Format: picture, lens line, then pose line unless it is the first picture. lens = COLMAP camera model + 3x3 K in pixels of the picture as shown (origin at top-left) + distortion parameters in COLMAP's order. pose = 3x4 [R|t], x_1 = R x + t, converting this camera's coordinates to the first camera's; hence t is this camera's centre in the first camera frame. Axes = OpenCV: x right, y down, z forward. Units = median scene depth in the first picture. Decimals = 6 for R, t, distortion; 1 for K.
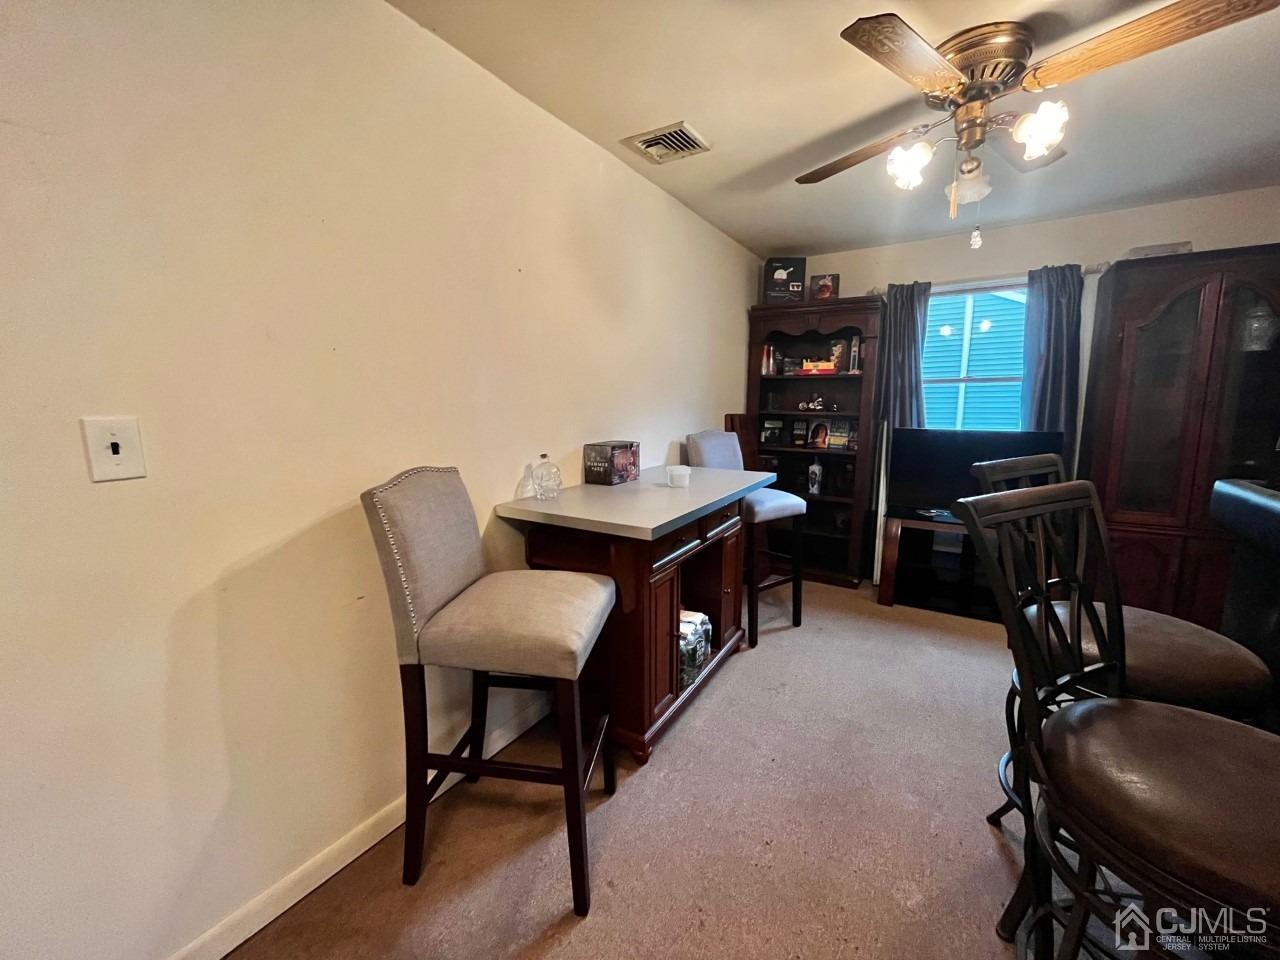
lens RADIAL K [[513.5, 0, 641.1], [0, 513.5, 480.4], [0, 0, 1]] dist [-0.002774, -0.000300]
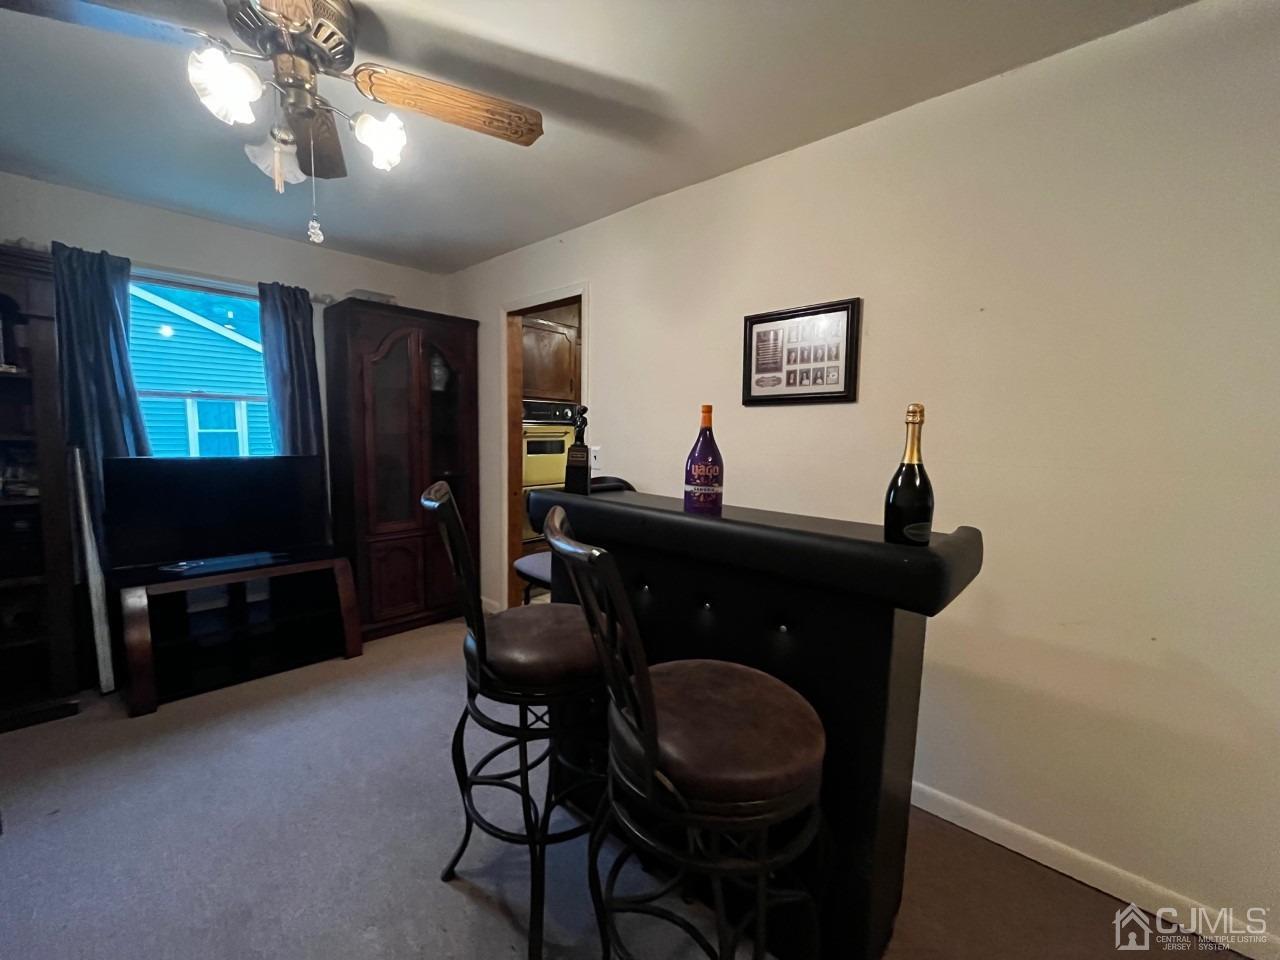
lens RADIAL K [[521.4, 0, 638.1], [0, 521.4, 481.4], [0, 0, 1]] dist [-0.003708, -0.000128]
pose [[0.195600, -0.083258, 0.977143, -0.056649], [0.121243, 0.990799, 0.060152, -0.032122], [-0.973160, 0.106706, 0.203894, 0.206097]]
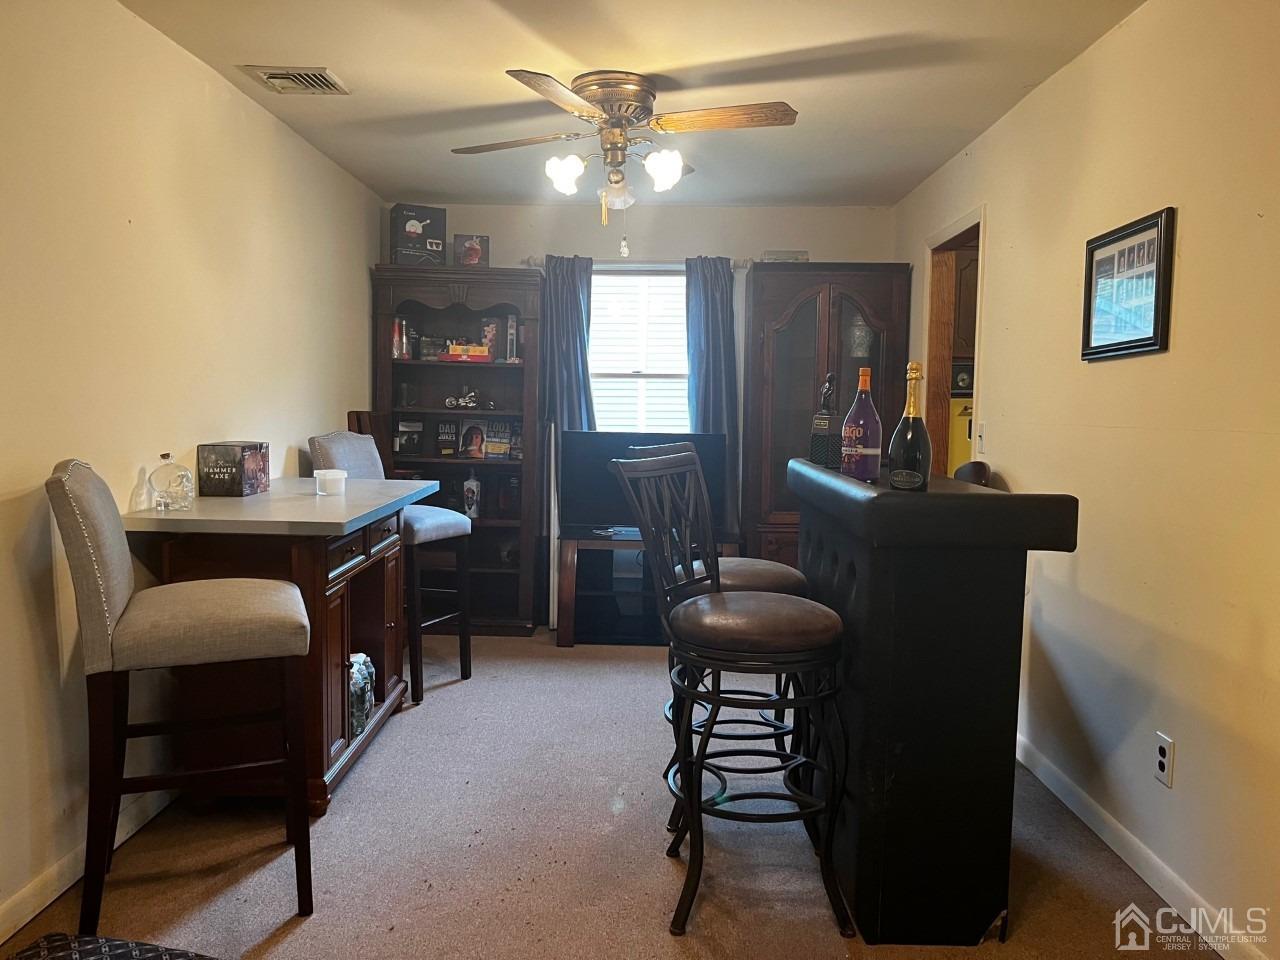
lens RADIAL K [[915.2, 0, 636.7], [0, 915.2, 477.0], [0, 0, 1]] dist [0.041735, -0.071854]
pose [[0.856503, -0.025692, 0.515503, -0.190840], [0.060371, 0.996892, -0.050621, 0.063022], [-0.512600, 0.074479, 0.855391, -0.361569]]
